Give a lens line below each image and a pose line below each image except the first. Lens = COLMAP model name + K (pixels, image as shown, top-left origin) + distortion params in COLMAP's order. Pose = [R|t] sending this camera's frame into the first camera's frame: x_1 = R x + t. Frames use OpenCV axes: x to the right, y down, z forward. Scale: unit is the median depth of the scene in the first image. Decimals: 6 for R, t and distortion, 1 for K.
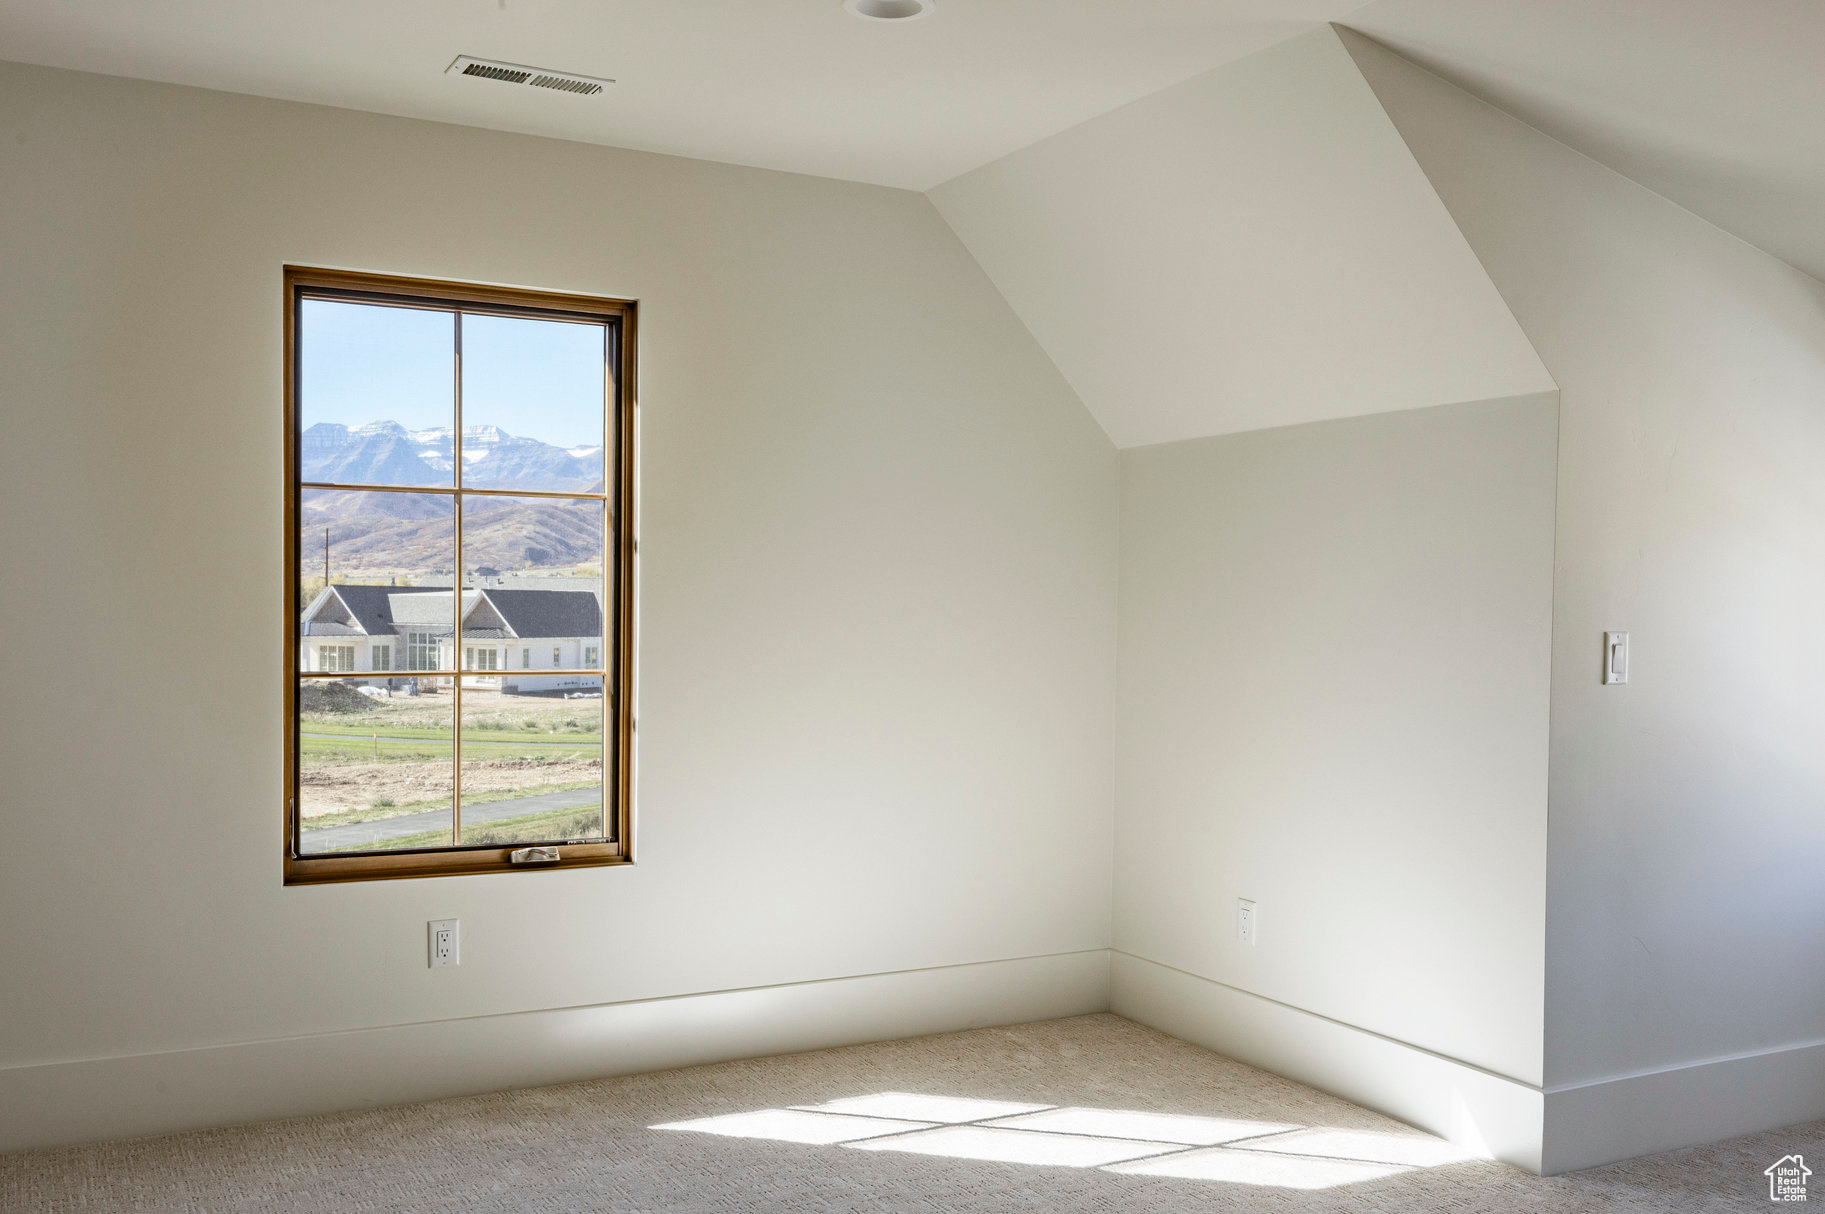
lens RADIAL K [[1616.5, 0, 914.3], [0, 1616.5, 609.2], [0, 0, 1]] dist [-0.039487, -0.000056]
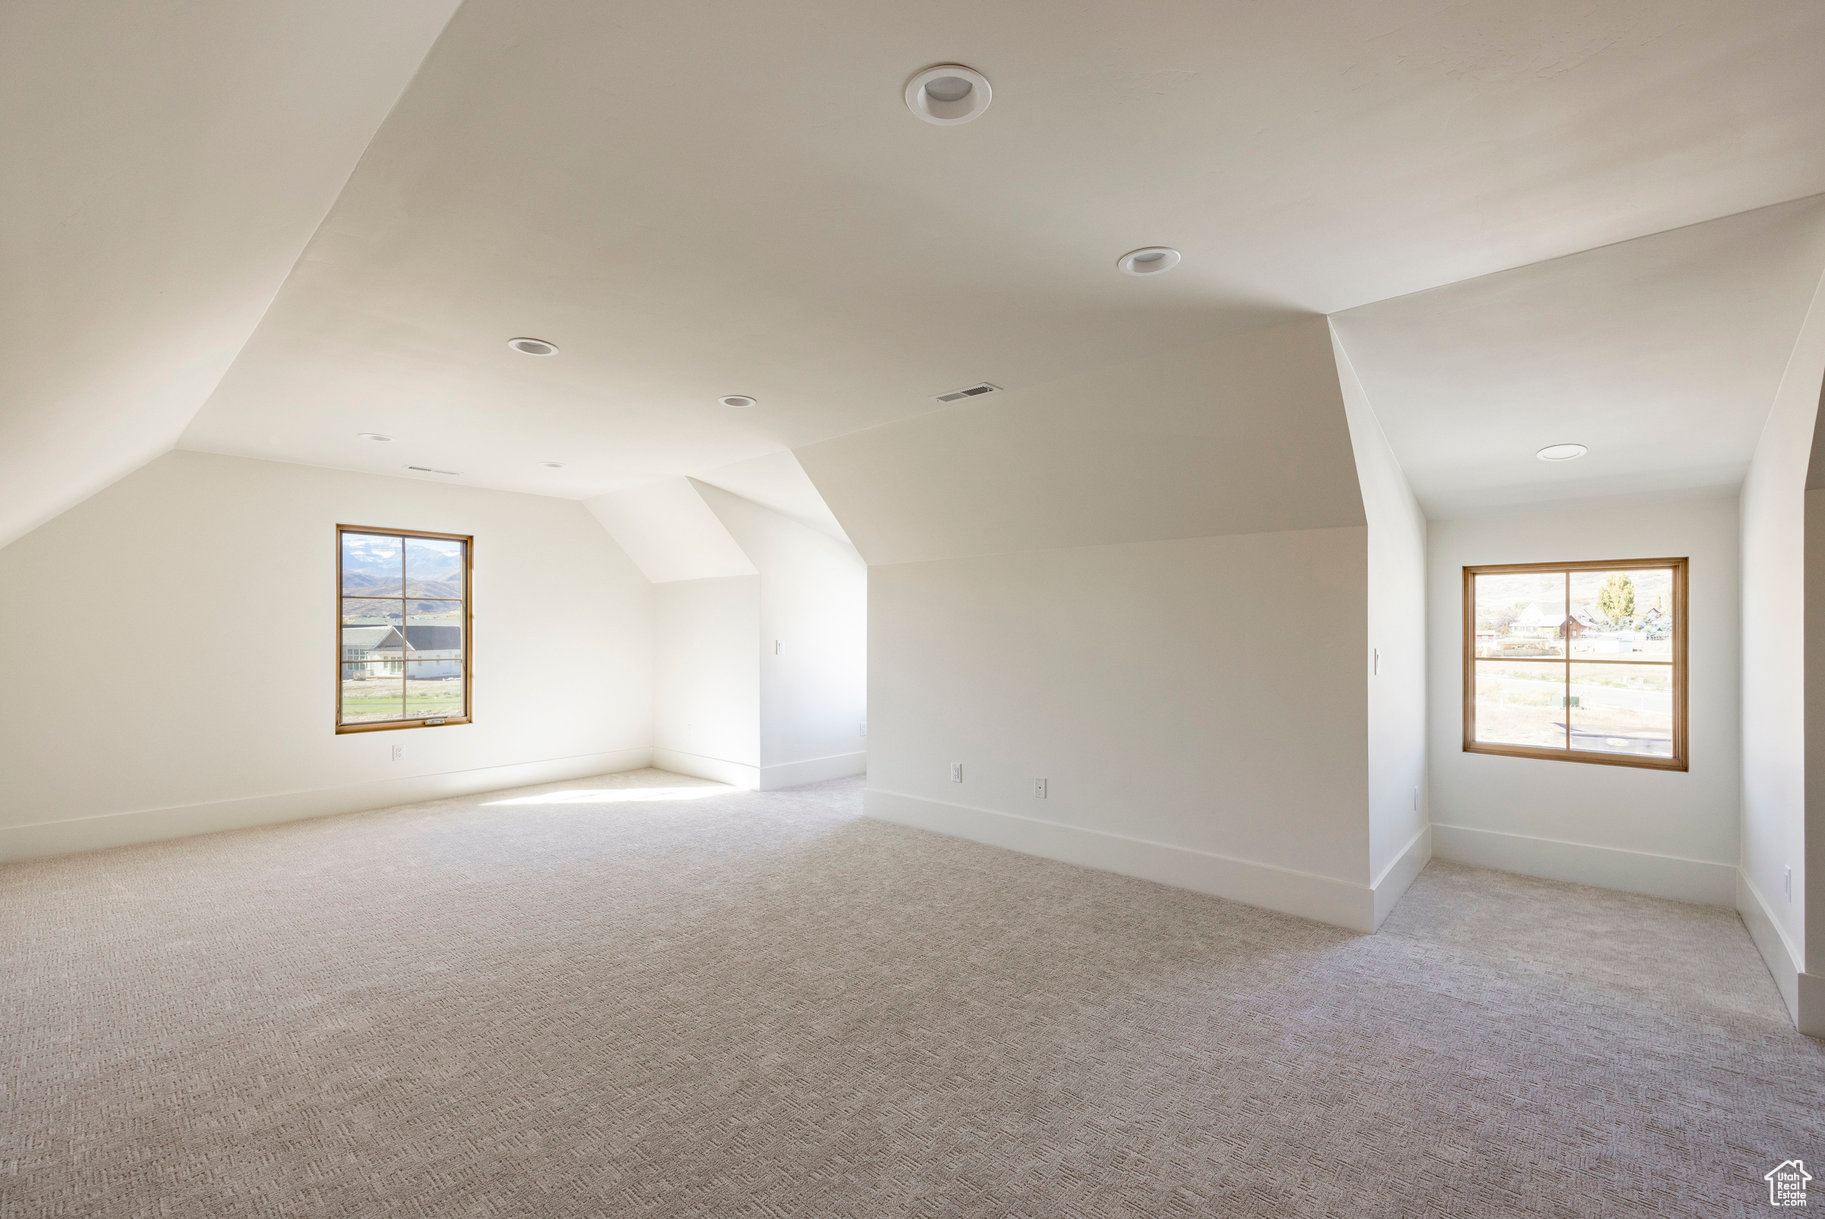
lens RADIAL K [[742.7, 0, 904.3], [0, 742.7, 623.0], [0, 0, 1]] dist [-0.005139, 0.000689]
pose [[0.941256, -0.008475, 0.337587, 0.118923], [0.012024, 0.999892, -0.008423, -0.005944], [-0.337480, 0.011987, 0.941256, -0.578351]]
